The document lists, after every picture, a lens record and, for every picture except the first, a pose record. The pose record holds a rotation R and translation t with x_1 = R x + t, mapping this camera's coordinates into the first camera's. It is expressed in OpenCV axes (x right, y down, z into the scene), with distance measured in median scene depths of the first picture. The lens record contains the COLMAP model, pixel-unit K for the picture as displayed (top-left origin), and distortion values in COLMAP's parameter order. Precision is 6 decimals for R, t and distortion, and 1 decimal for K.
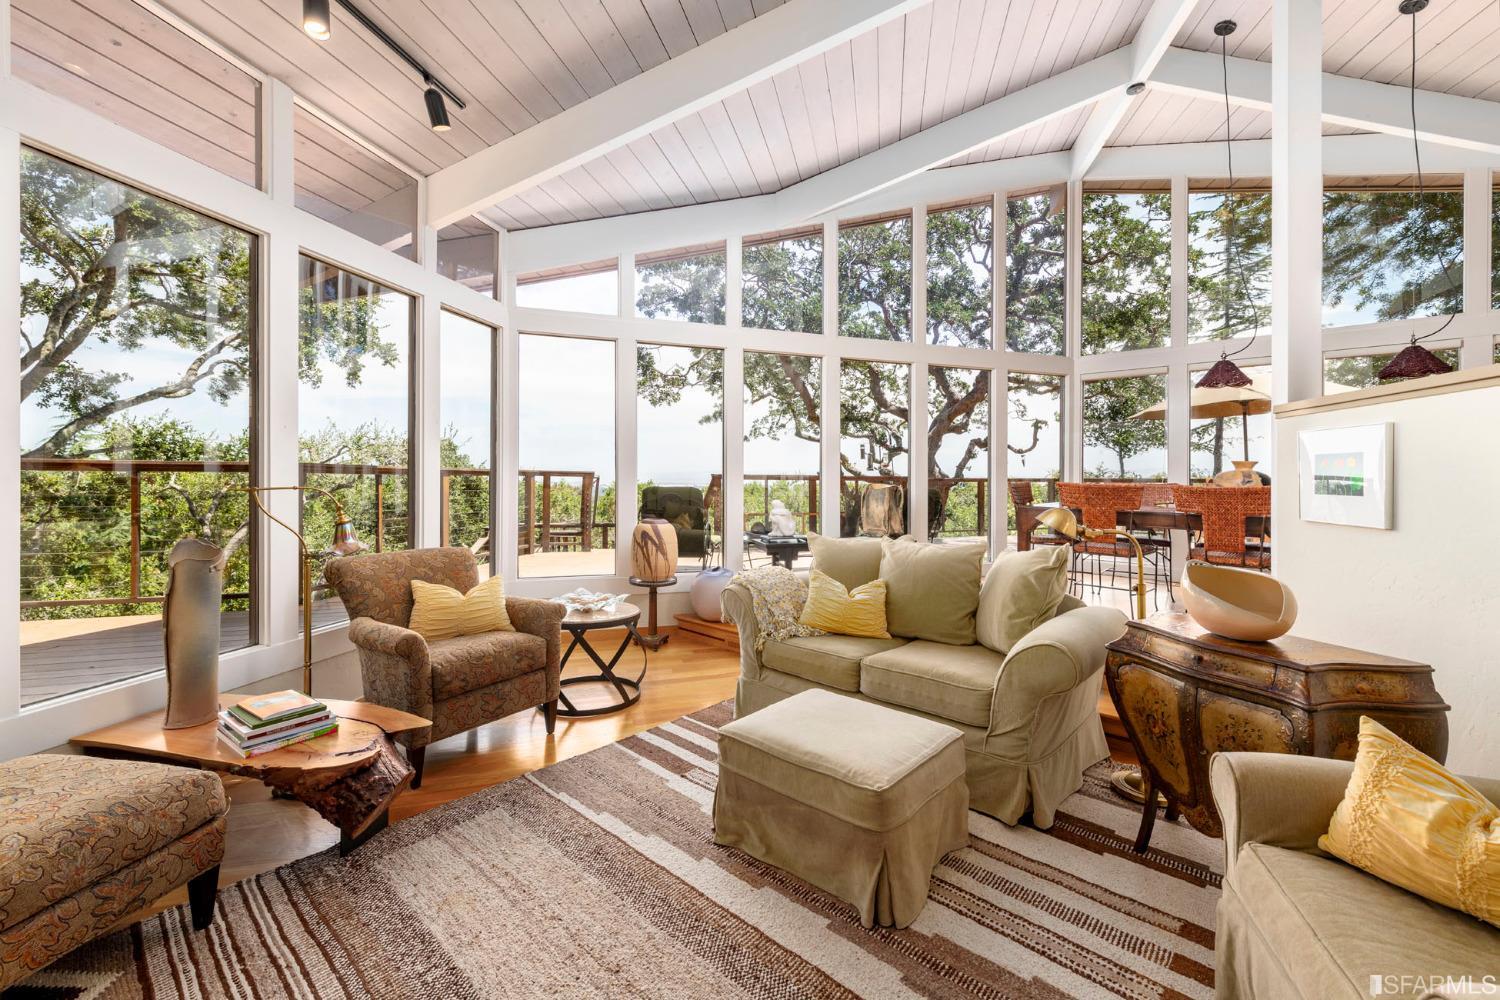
lens RADIAL K [[651.9, 0, 751.0], [0, 651.9, 480.6], [0, 0, 1]] dist [-0.000132, -0.000044]
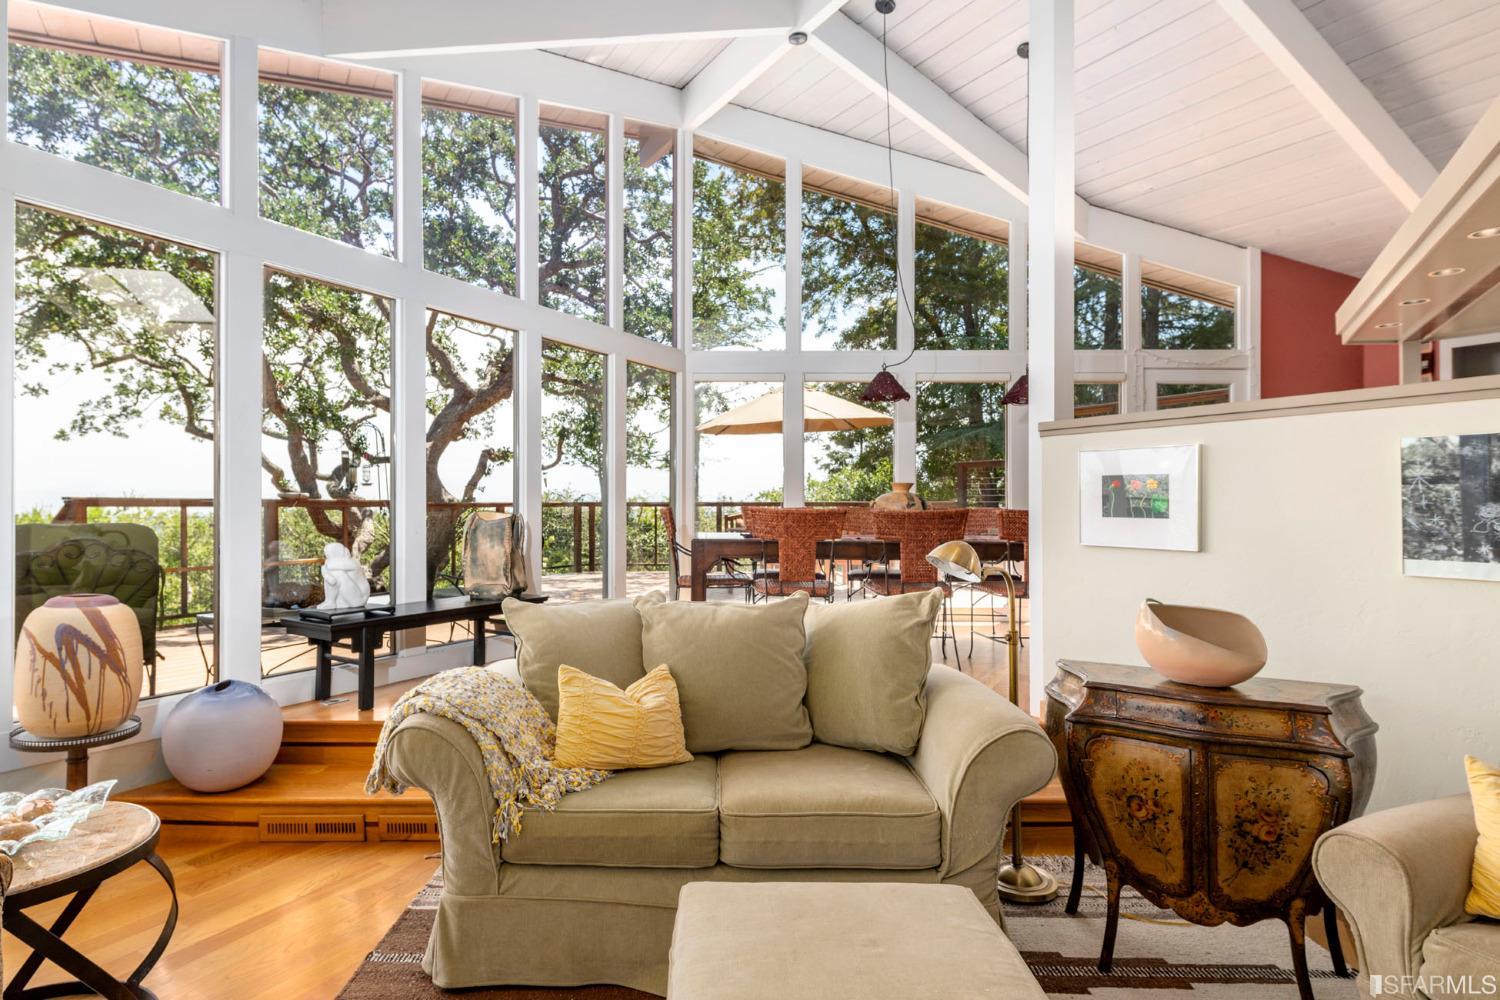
lens RADIAL K [[842.5, 0, 750.0], [0, 842.5, 500.0], [0, 0, 1]] dist [0.002760, 0.001076]
pose [[0.740485, -0.004342, 0.672058, -0.279252], [0.008132, 0.999964, -0.002500, -0.004558], [-0.672023, 0.007317, 0.740494, 0.349592]]
